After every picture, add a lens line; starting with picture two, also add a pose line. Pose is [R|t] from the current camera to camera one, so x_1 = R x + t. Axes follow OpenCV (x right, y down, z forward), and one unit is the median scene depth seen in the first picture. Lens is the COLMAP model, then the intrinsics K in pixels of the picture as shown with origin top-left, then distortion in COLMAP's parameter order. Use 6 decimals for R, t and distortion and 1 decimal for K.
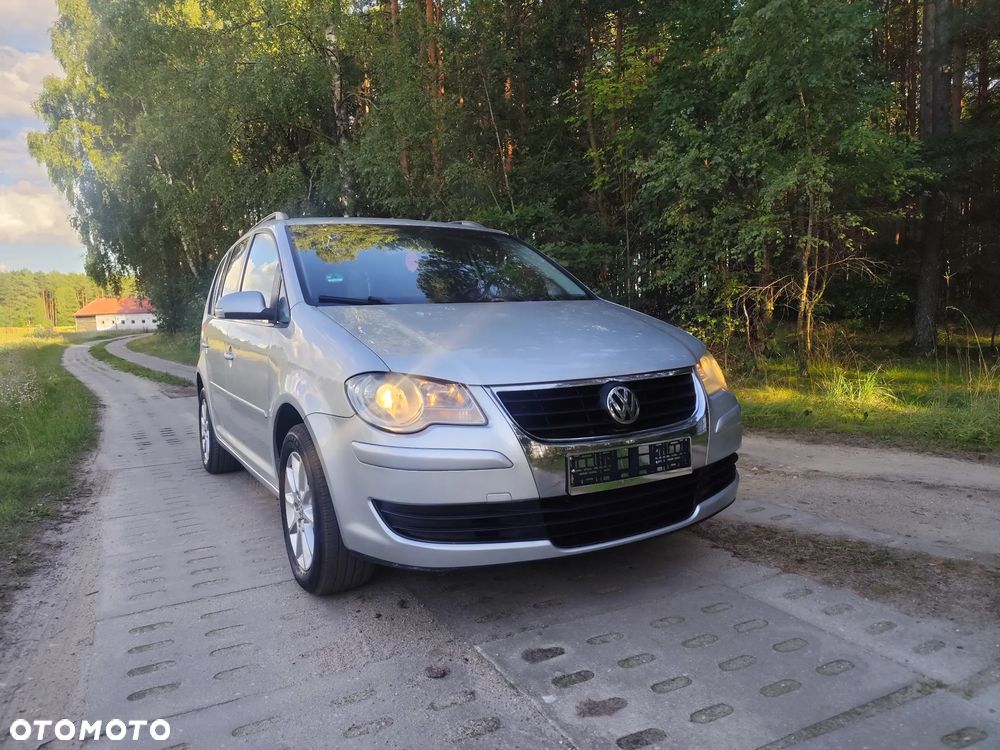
lens RADIAL K [[682.2, 0, 499.8], [0, 682.2, 372.6], [0, 0, 1]] dist [0.020123, -0.017569]
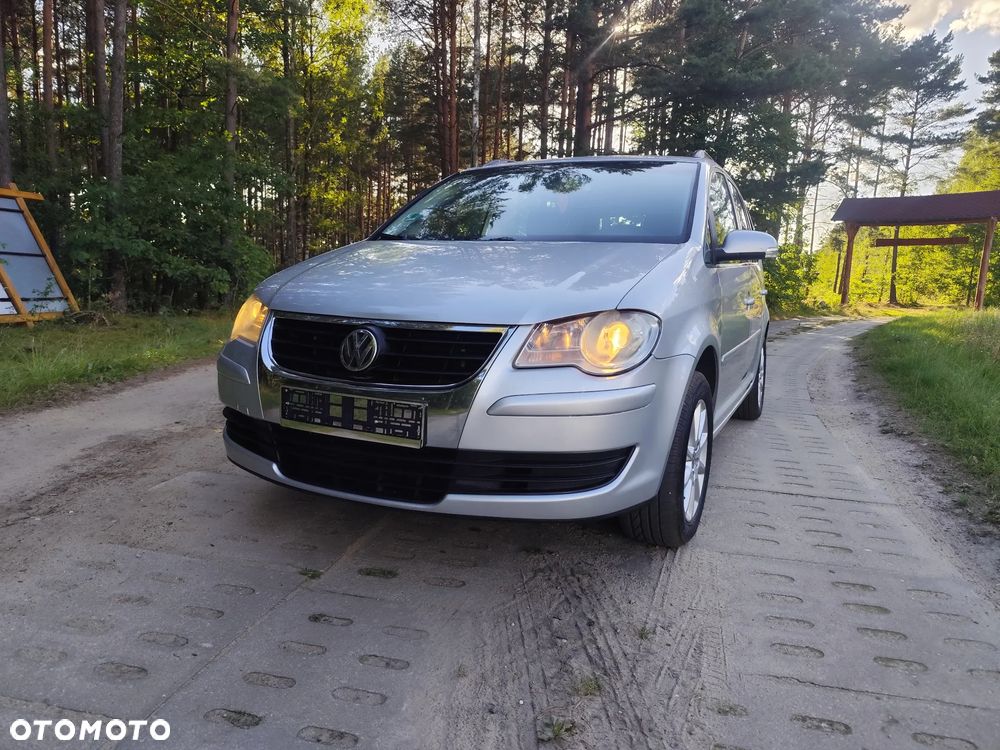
lens RADIAL K [[684.3, 0, 498.2], [0, 684.3, 378.9], [0, 0, 1]] dist [0.025647, -0.029157]
pose [[0.553767, 0.174965, -0.814082, 0.933209], [-0.121562, 0.984187, 0.128834, -0.048921], [0.823750, 0.027618, 0.566279, 0.584528]]
